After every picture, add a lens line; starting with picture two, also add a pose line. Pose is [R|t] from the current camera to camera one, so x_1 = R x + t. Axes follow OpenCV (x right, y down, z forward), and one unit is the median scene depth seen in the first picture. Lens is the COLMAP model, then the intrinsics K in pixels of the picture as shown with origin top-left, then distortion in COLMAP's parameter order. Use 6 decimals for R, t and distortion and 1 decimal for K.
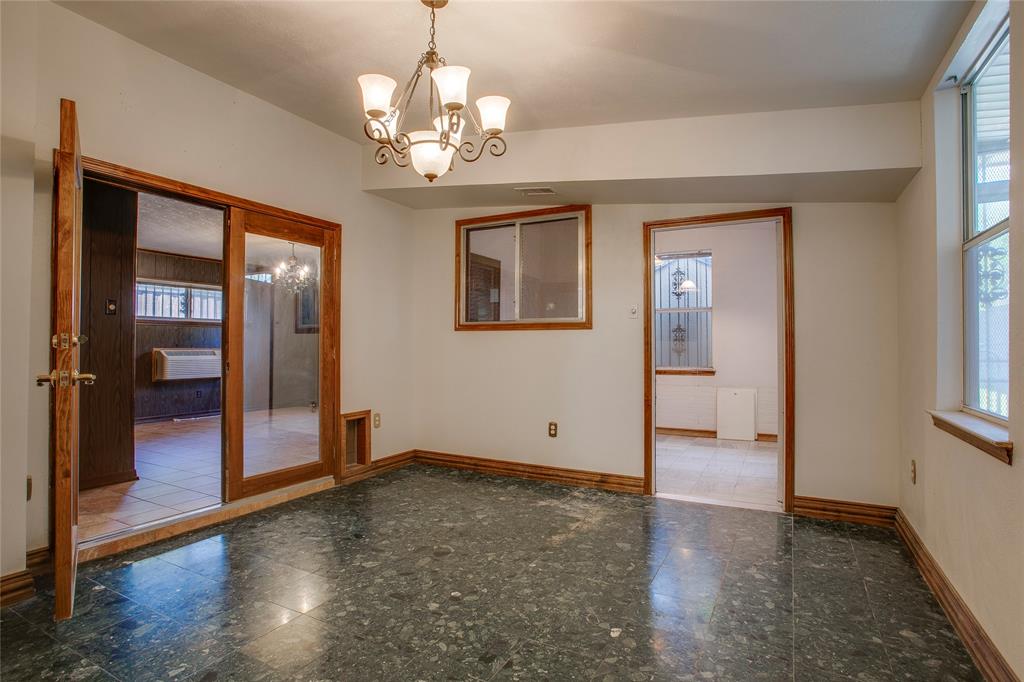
lens RADIAL K [[505.3, 0, 504.6], [0, 505.3, 337.8], [0, 0, 1]] dist [0.000896, 0.001021]
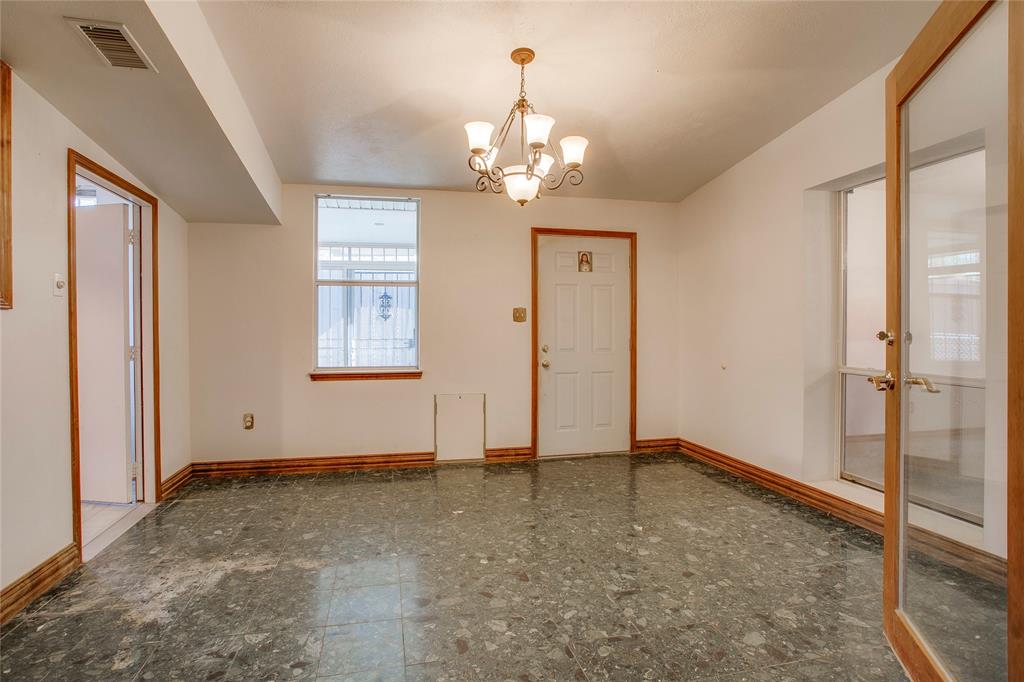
lens RADIAL K [[505.3, 0, 504.6], [0, 505.3, 337.8], [0, 0, 1]] dist [0.000896, 0.001021]
pose [[-0.657159, -0.004714, 0.753738, -0.793182], [-0.011907, 0.999921, -0.004127, 0.018199], [-0.753658, -0.011687, -0.657162, 1.408608]]
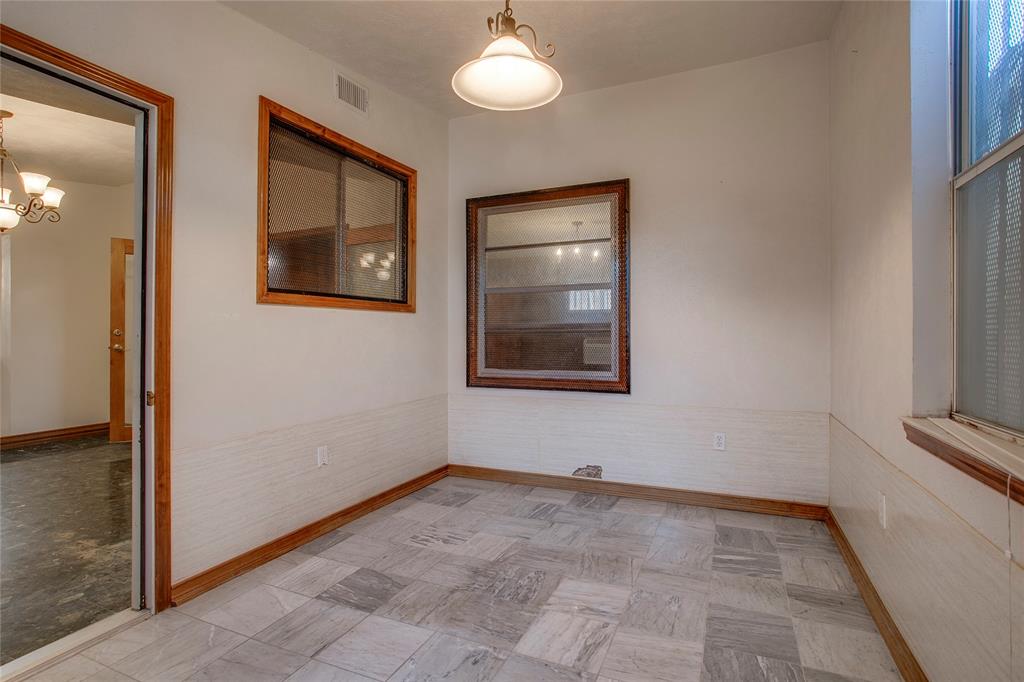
lens RADIAL K [[505.3, 0, 504.6], [0, 505.3, 337.8], [0, 0, 1]] dist [0.000896, 0.001021]
pose [[0.069227, -0.007450, -0.997573, 1.145170], [0.017676, 0.999824, -0.006240, 0.066220], [0.997444, -0.017202, 0.069347, 1.852062]]
